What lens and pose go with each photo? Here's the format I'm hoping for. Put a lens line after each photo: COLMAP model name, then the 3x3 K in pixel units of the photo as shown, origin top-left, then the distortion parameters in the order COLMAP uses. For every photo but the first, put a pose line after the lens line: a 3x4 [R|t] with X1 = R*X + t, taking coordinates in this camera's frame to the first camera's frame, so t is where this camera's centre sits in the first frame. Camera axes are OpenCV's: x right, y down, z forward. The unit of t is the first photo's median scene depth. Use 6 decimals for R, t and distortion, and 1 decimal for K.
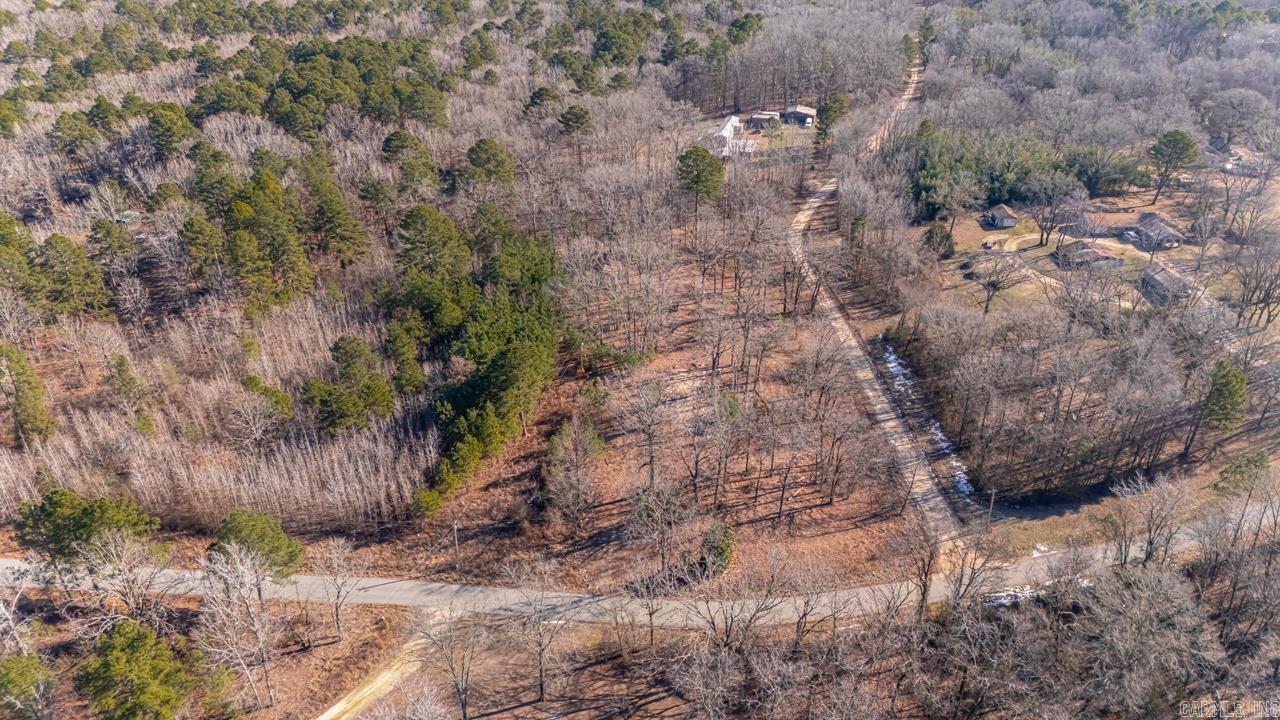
lens RADIAL K [[925.8, 0, 640.0], [0, 925.8, 360.0], [0, 0, 1]] dist [0.087323, -0.103817]
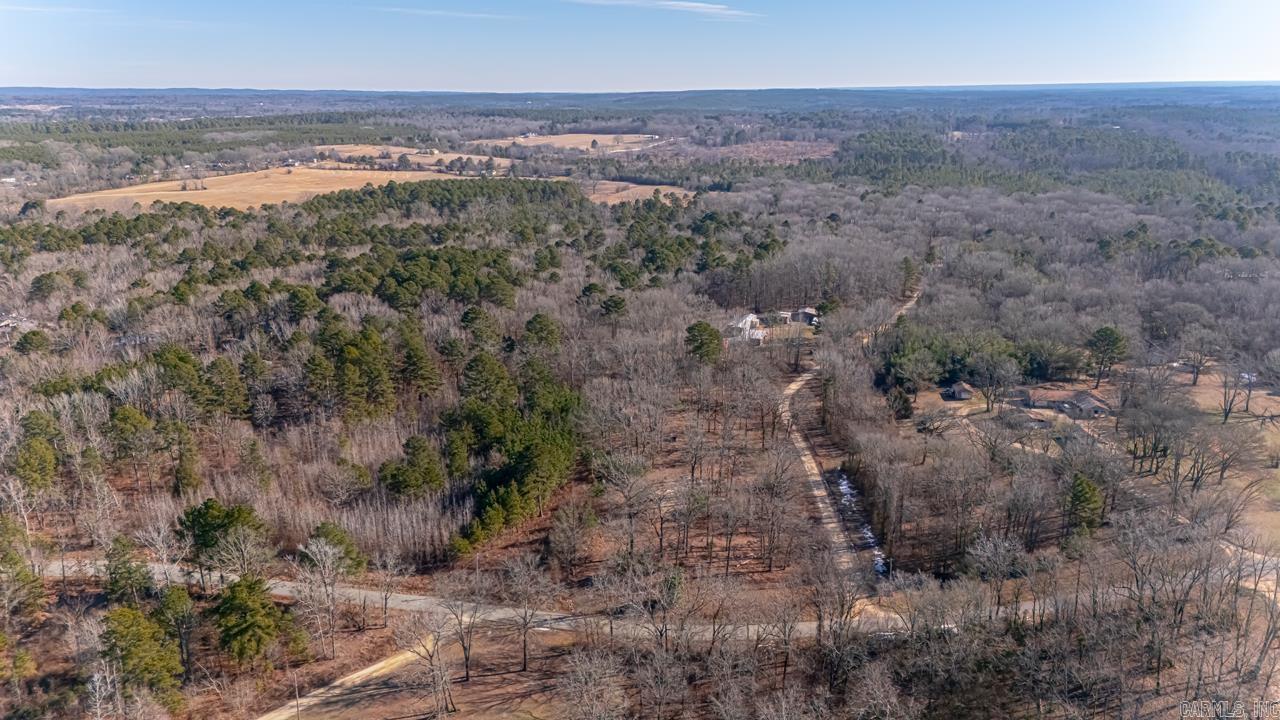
lens RADIAL K [[925.8, 0, 640.0], [0, 925.8, 360.0], [0, 0, 1]] dist [0.087323, -0.103817]
pose [[0.995710, 0.032177, -0.086757, 0.104947], [-0.052317, 0.969113, -0.241005, 0.155405], [0.076323, 0.244510, 0.966638, -0.260113]]
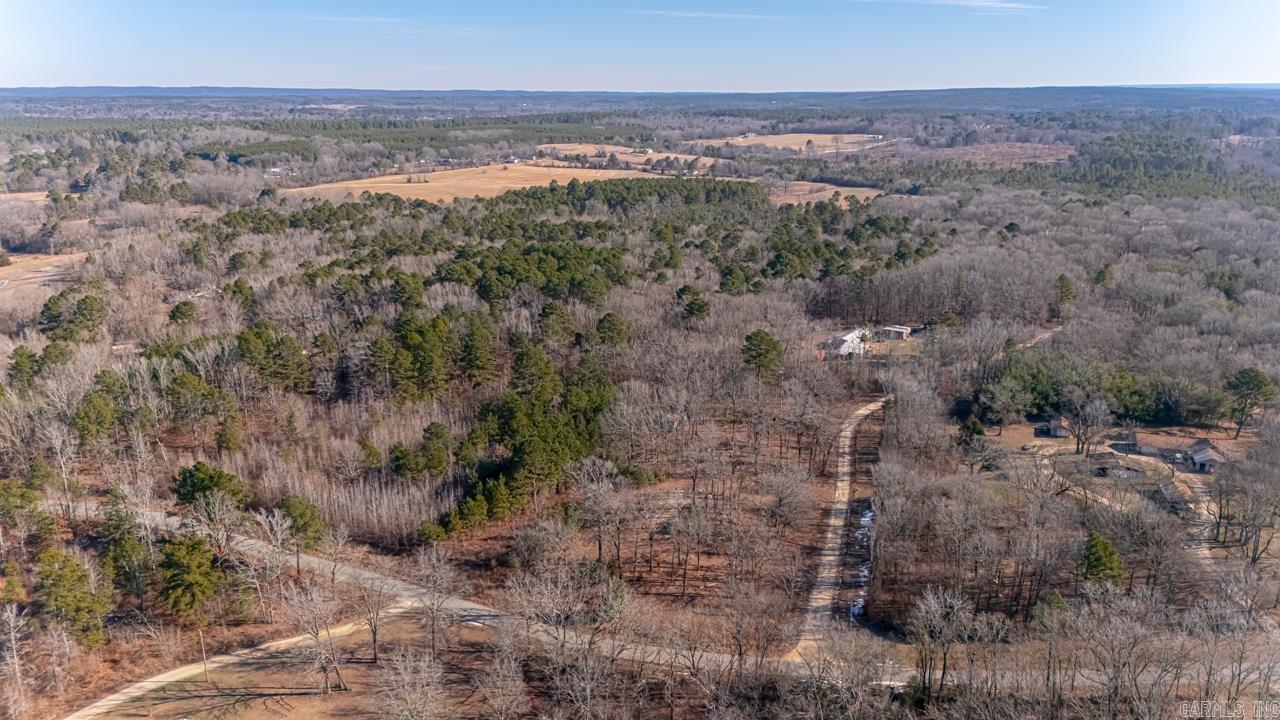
lens RADIAL K [[925.8, 0, 640.0], [0, 925.8, 360.0], [0, 0, 1]] dist [0.087323, -0.103817]
pose [[0.938348, 0.102410, -0.330175, 0.373672], [-0.179379, 0.960709, -0.211806, 0.110772], [0.295511, 0.257974, 0.919849, -0.184355]]
